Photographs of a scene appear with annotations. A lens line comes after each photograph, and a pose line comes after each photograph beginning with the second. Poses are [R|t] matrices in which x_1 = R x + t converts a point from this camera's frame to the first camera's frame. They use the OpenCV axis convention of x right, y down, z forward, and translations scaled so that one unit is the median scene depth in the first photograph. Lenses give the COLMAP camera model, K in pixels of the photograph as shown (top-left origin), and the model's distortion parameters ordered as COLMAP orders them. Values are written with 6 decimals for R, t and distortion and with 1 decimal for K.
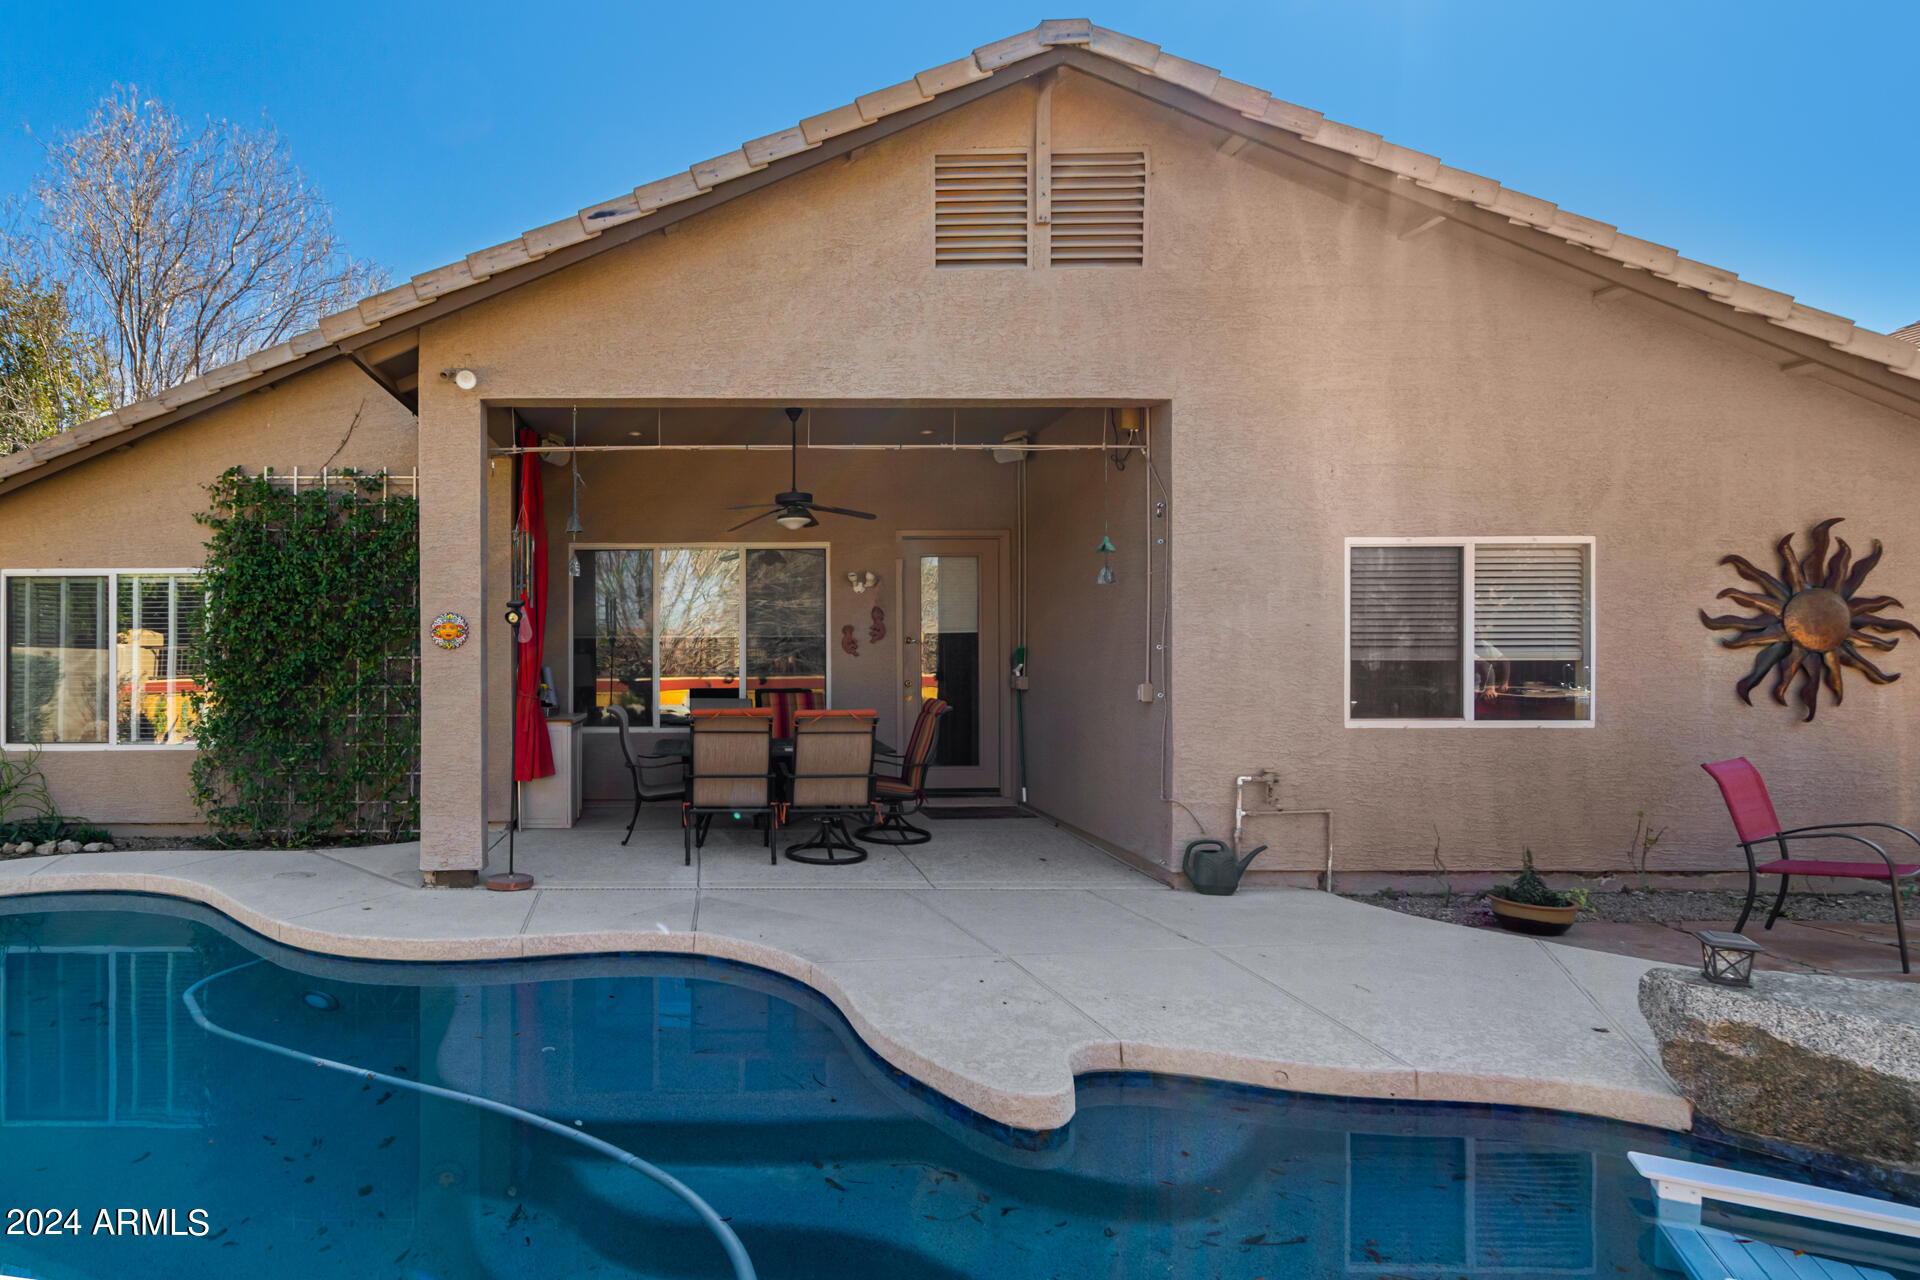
lens RADIAL K [[916.5, 0, 971.6], [0, 916.5, 666.4], [0, 0, 1]] dist [0.001399, -0.000457]
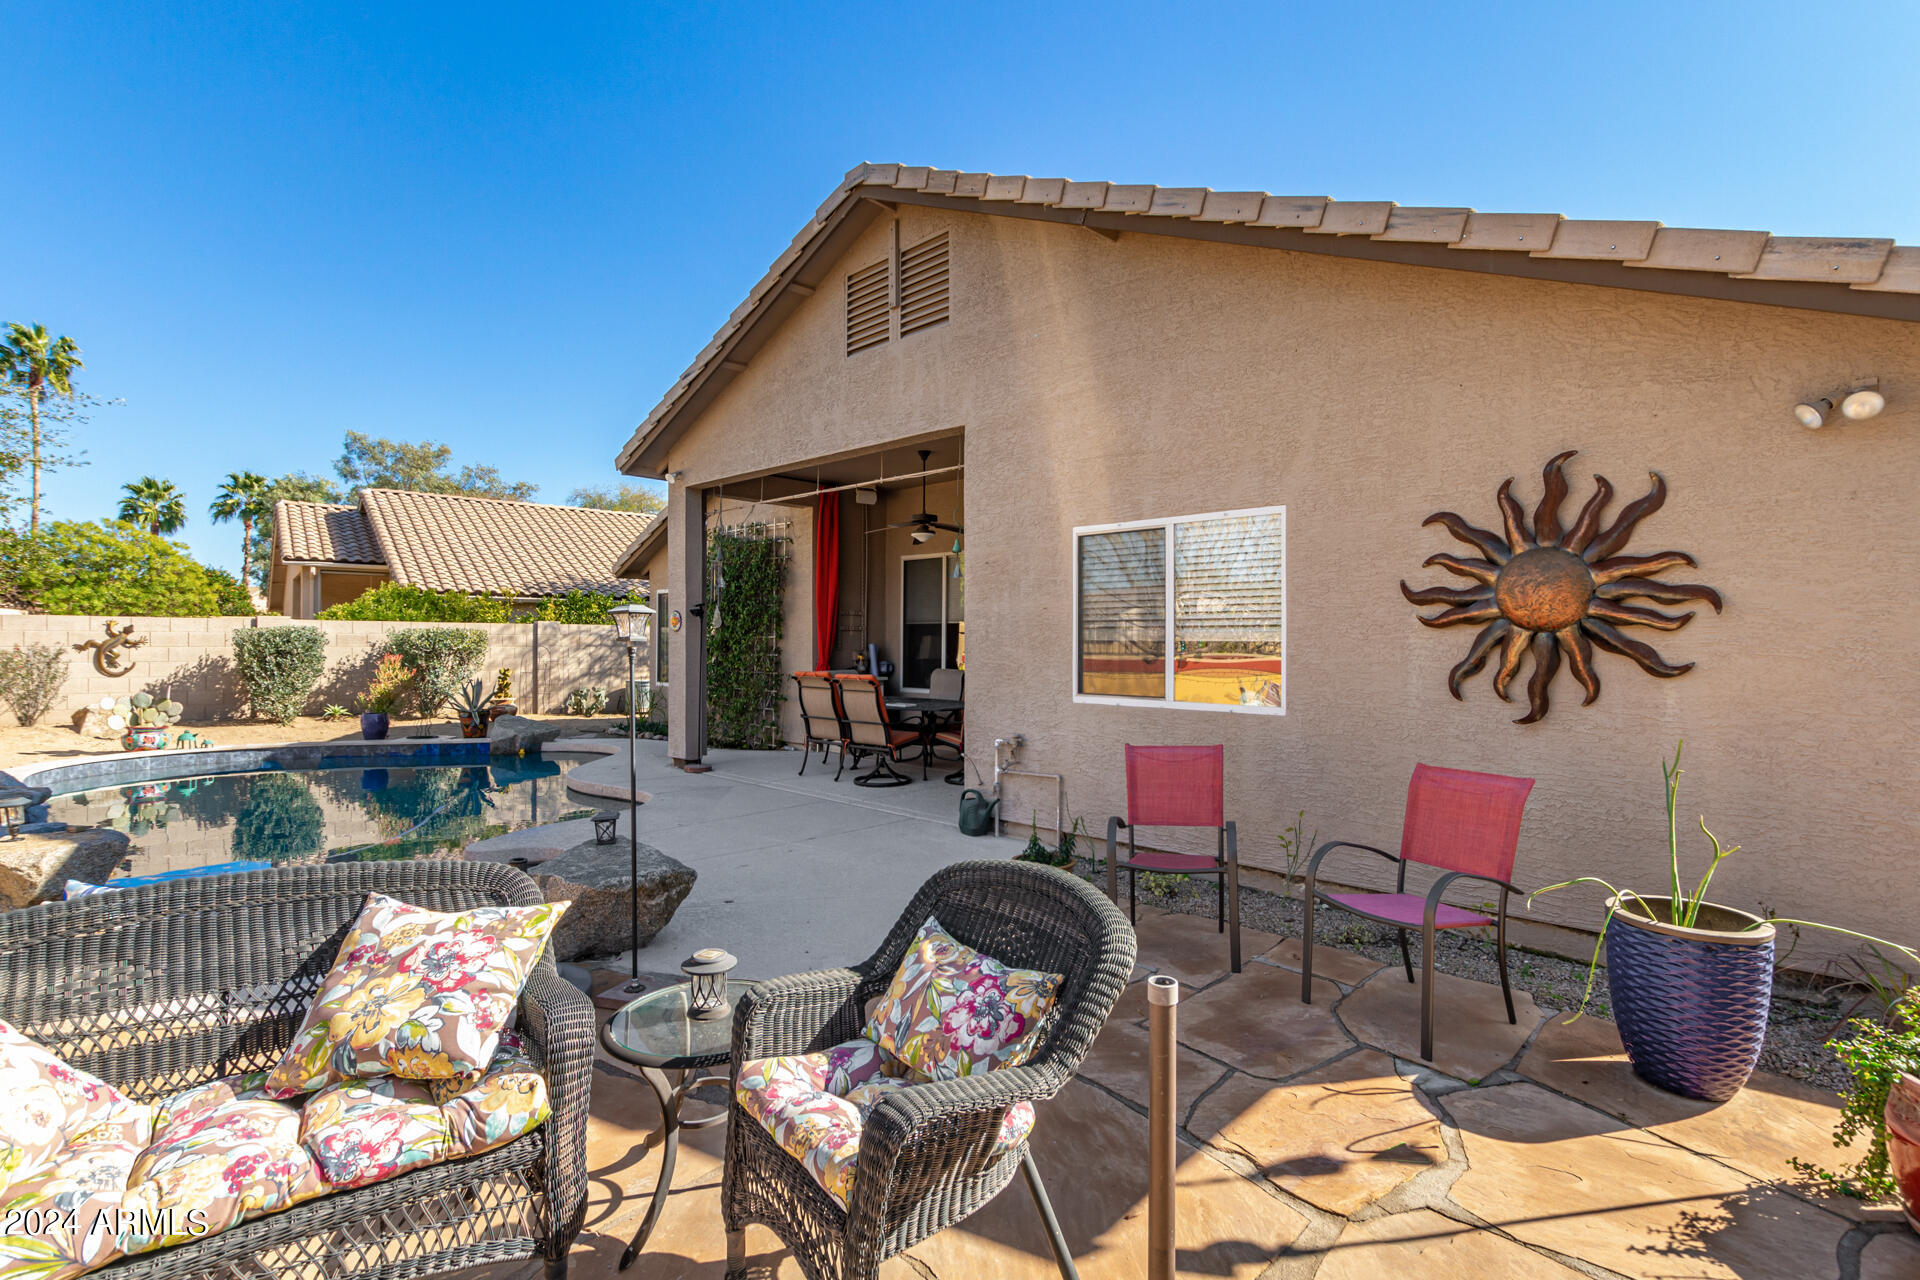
lens RADIAL K [[916.5, 0, 968.2], [0, 916.5, 648.0], [0, 0, 1]] dist [0.001399, -0.000457]
pose [[0.722229, 0.011246, -0.691563, 1.083916], [-0.016101, 0.999870, -0.000554, 0.005453], [0.691467, 0.011535, 0.722316, 0.126896]]
